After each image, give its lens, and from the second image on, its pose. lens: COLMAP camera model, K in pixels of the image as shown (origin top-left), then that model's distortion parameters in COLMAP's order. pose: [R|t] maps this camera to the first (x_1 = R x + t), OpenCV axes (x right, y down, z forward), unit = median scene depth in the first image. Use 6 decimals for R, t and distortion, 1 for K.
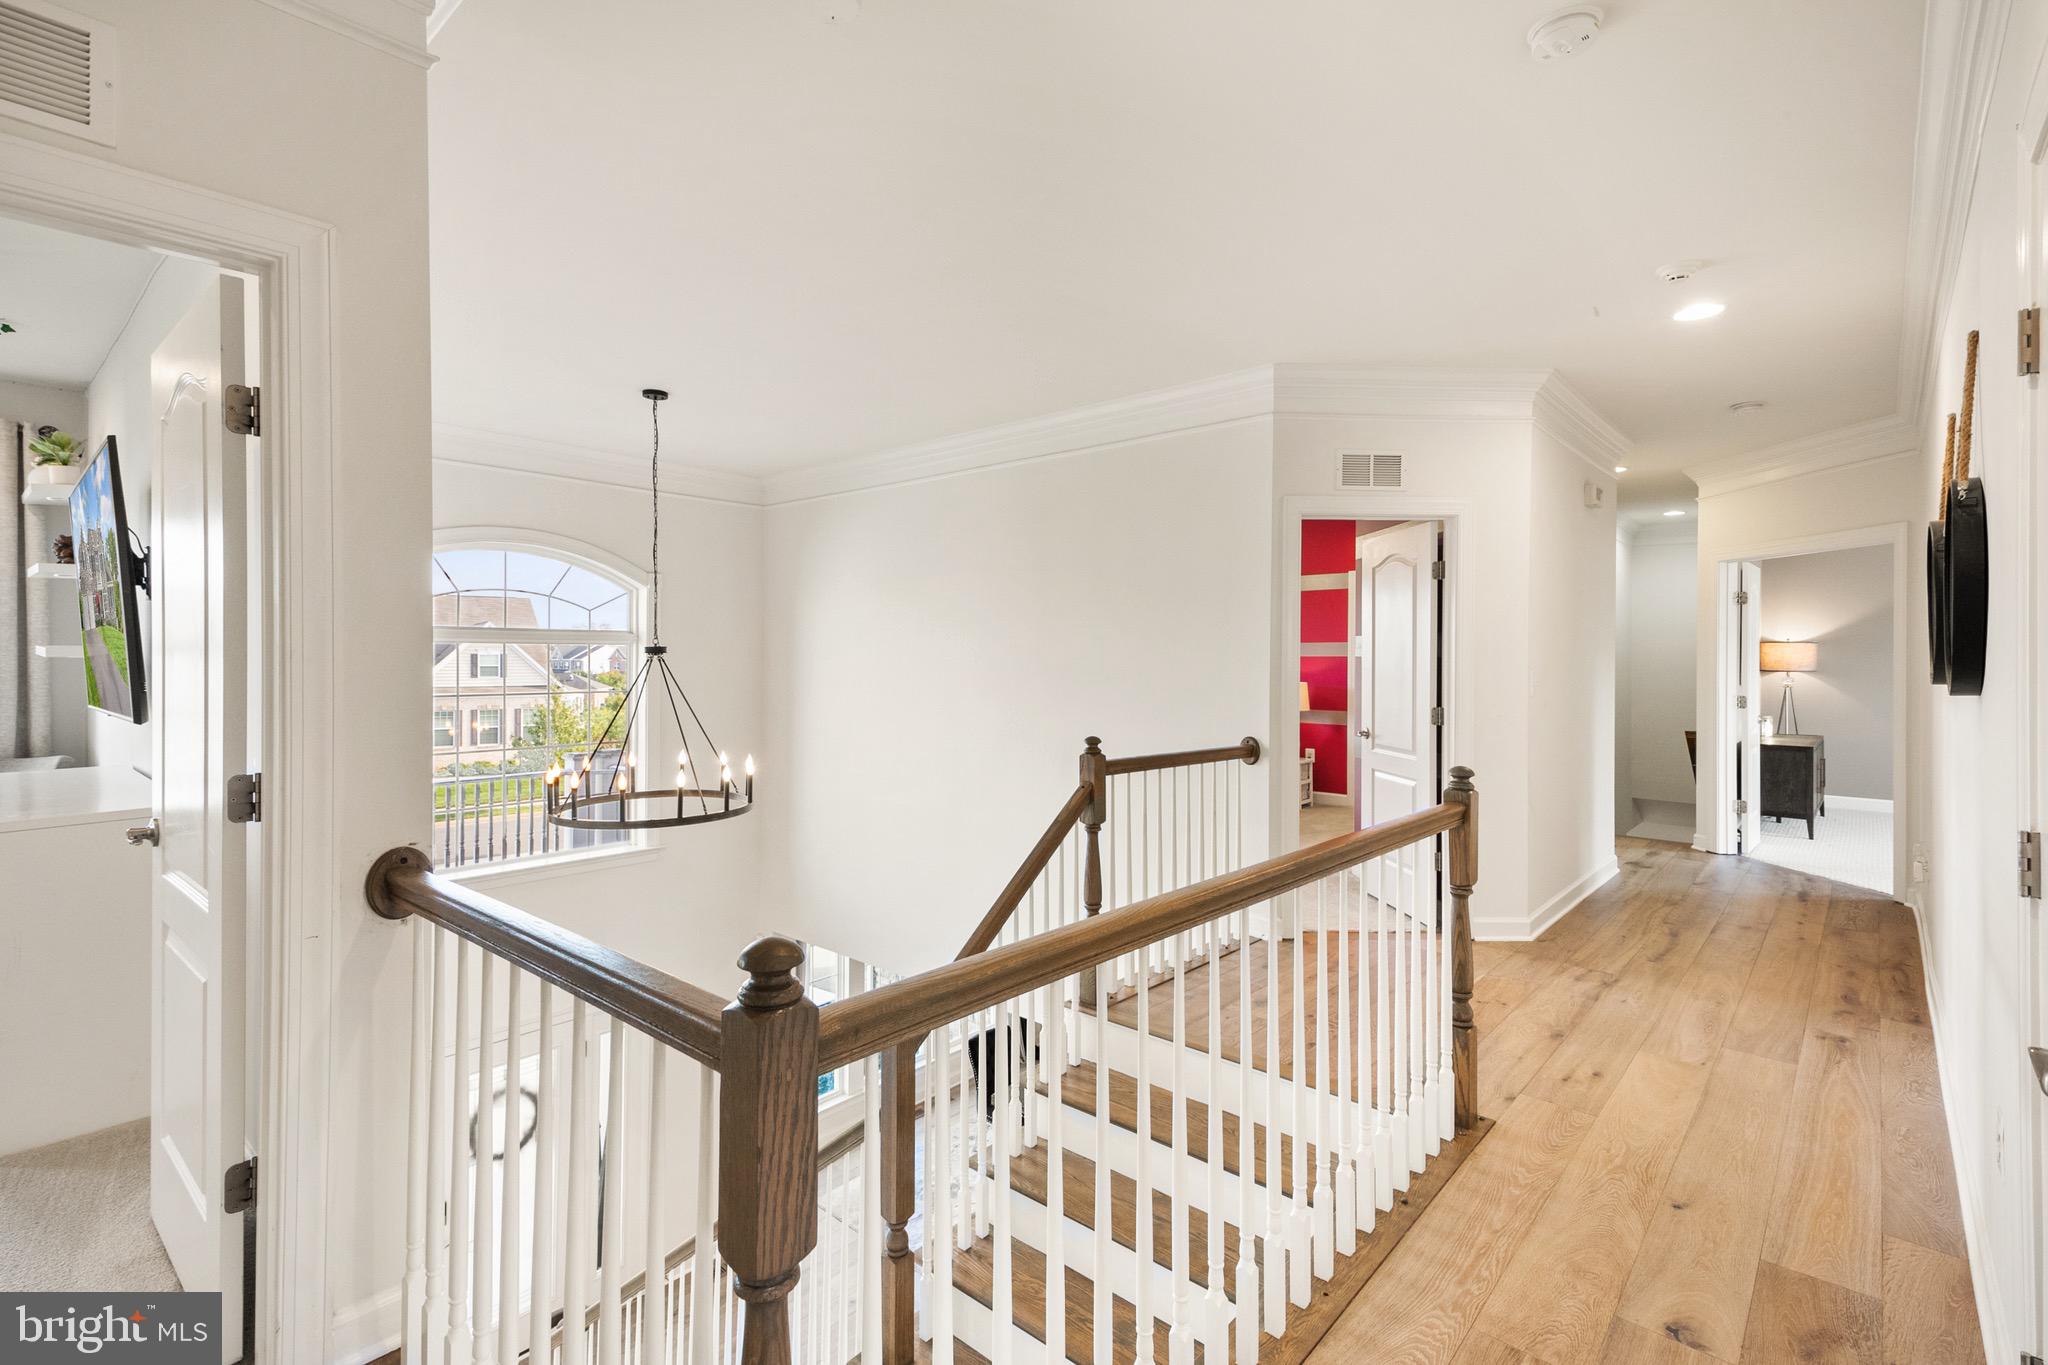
lens RADIAL K [[940.5, 0, 1022.3], [0, 940.5, 662.9], [0, 0, 1]] dist [-0.001191, 0.000175]
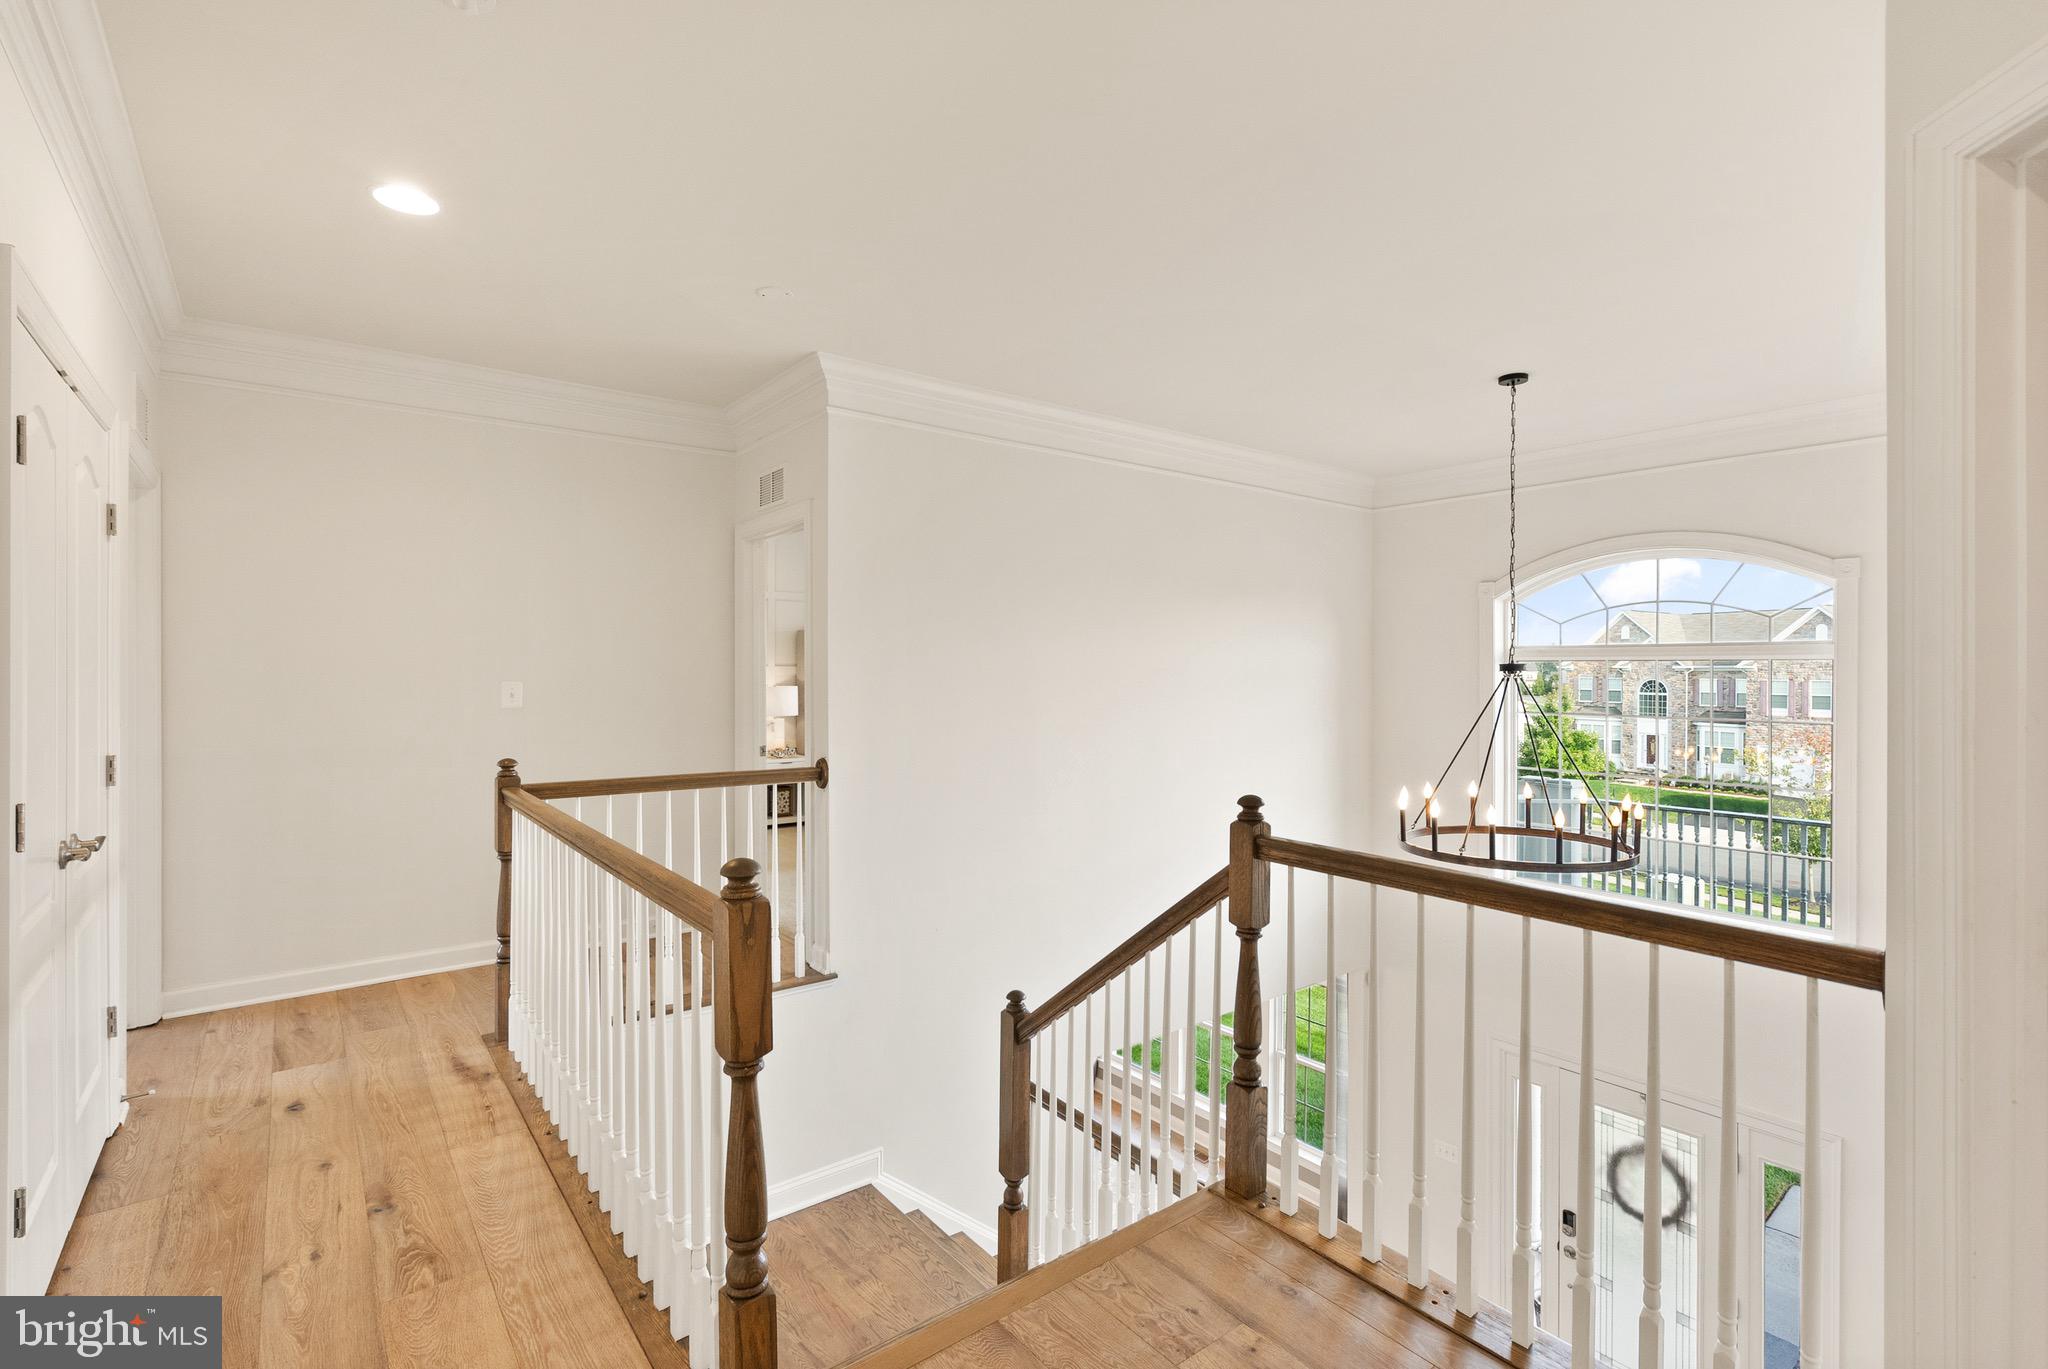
lens RADIAL K [[940.9, 0, 1015.8], [0, 940.9, 674.4], [0, 0, 1]] dist [-0.019442, 0.000065]
pose [[-0.178283, 0.004624, -0.983968, 0.655911], [-0.009935, 0.999930, 0.006500, -0.009733], [0.983929, 0.010935, -0.178224, 0.817016]]
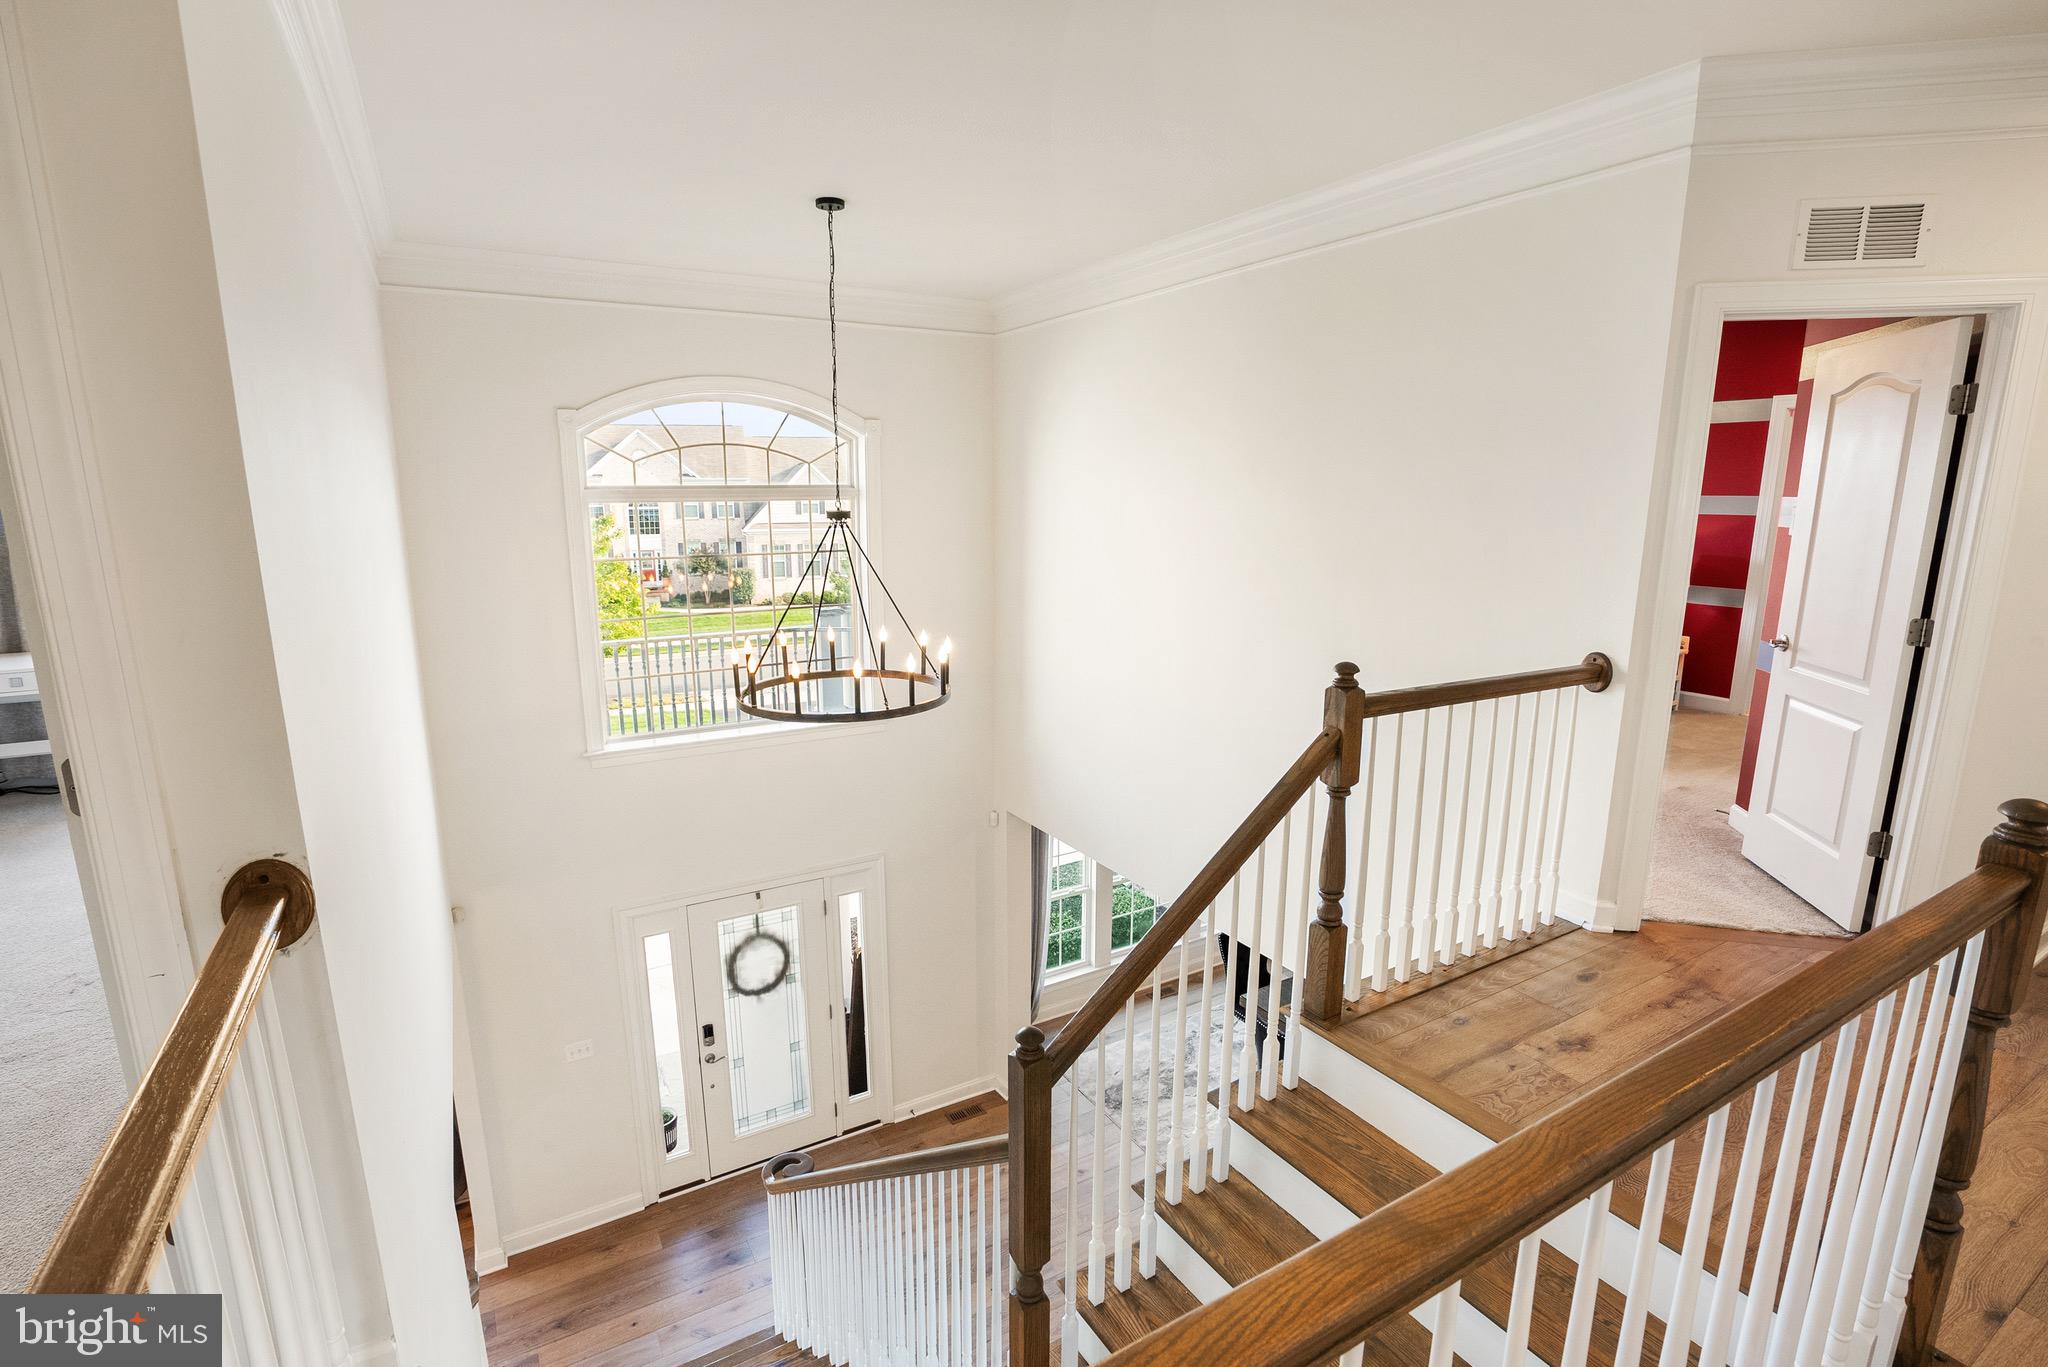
lens RADIAL K [[961.0, 0, 1010.5], [0, 961.0, 689.6], [0, 0, 1]] dist [-0.065936, 0.019041]
pose [[0.948987, 0.059761, -0.309599, 0.049850], [0.002902, 0.980178, 0.198096, -0.035395], [0.315301, -0.188889, 0.930003, 0.231190]]
